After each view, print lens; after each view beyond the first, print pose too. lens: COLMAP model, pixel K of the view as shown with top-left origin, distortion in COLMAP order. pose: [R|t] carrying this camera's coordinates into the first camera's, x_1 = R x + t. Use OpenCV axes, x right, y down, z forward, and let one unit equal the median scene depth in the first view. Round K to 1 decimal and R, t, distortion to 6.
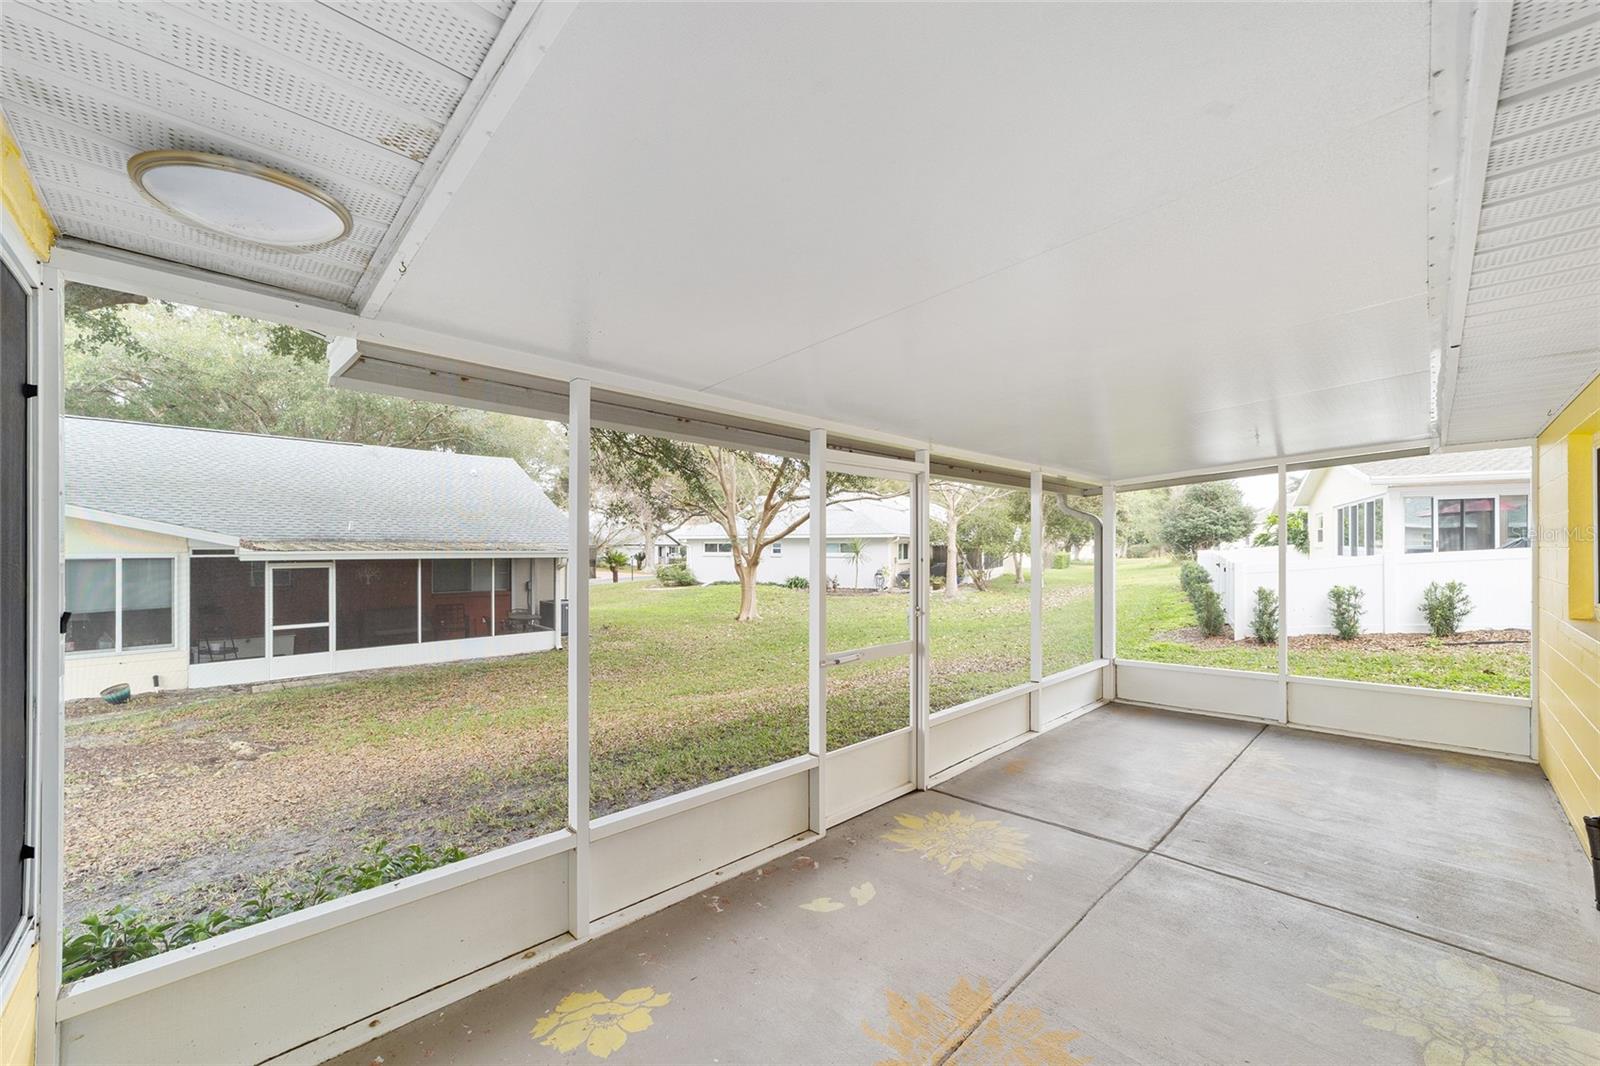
lens RADIAL K [[614.3, 0, 797.5], [0, 614.3, 533.2], [0, 0, 1]] dist [-0.016061, 0.009176]
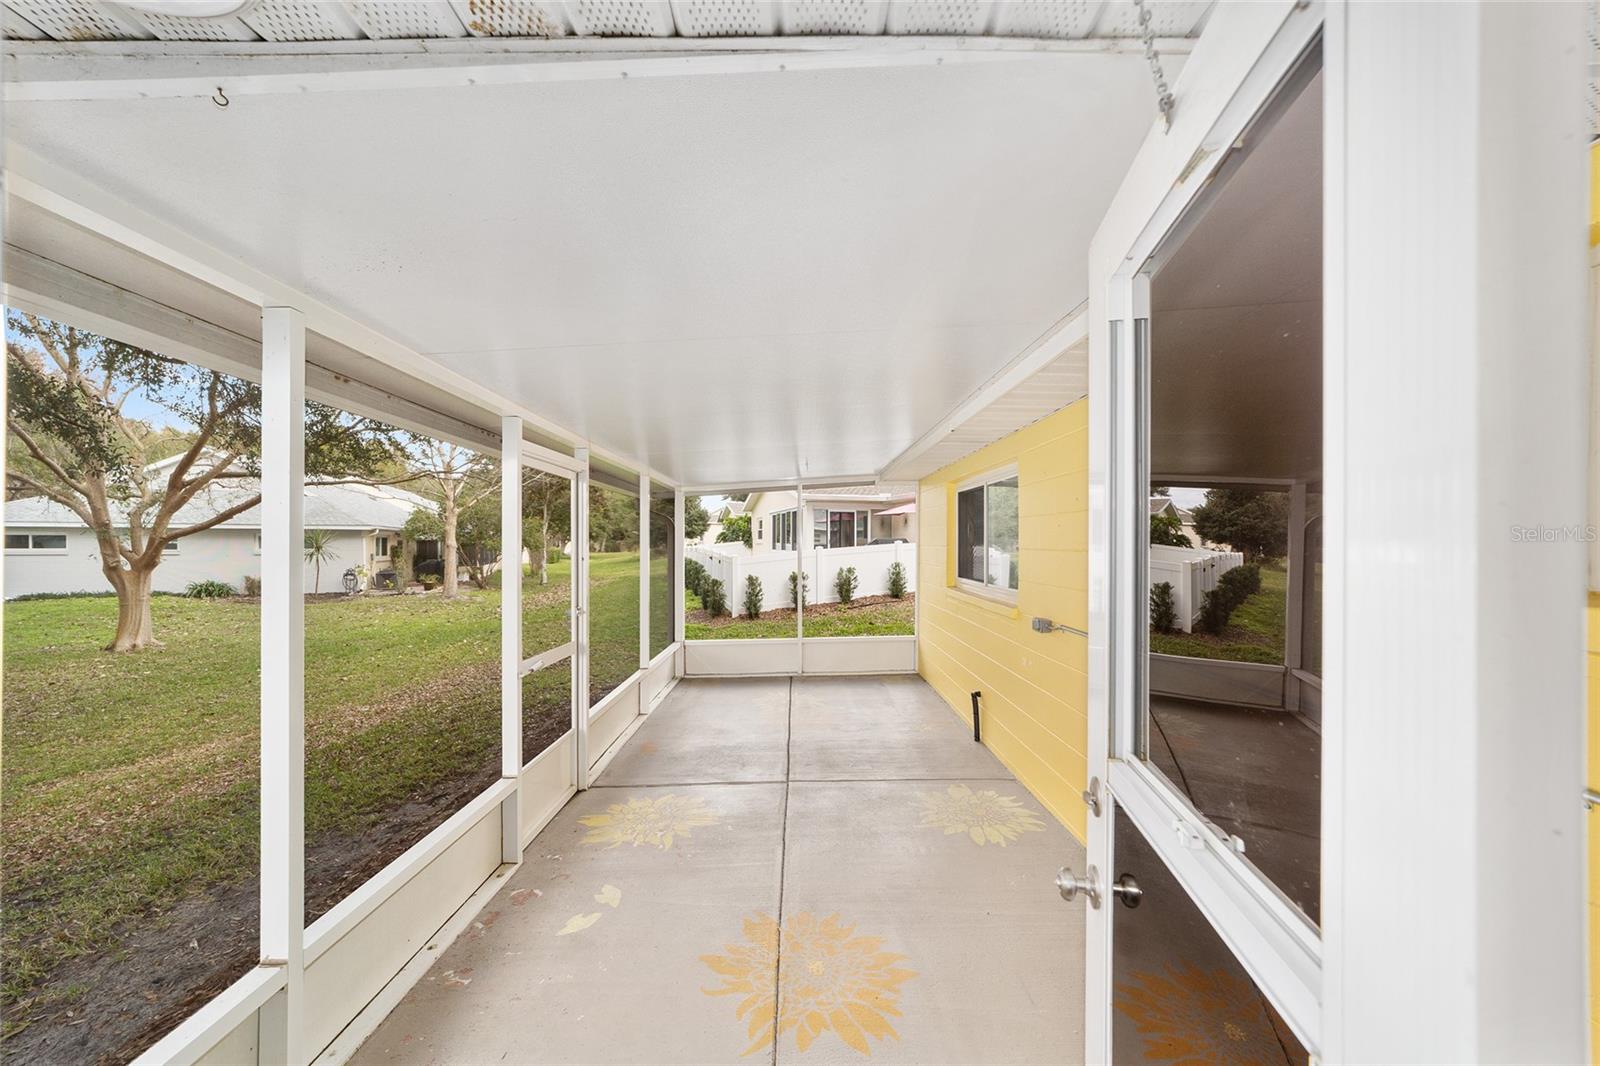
lens RADIAL K [[612.3, 0, 792.8], [0, 612.3, 532.6], [0, 0, 1]] dist [-0.017970, 0.009768]
pose [[0.701423, 0.014564, 0.712597, -0.108441], [-0.020201, 0.999796, -0.000549, -0.002476], [-0.712459, -0.014011, 0.701574, 0.026663]]
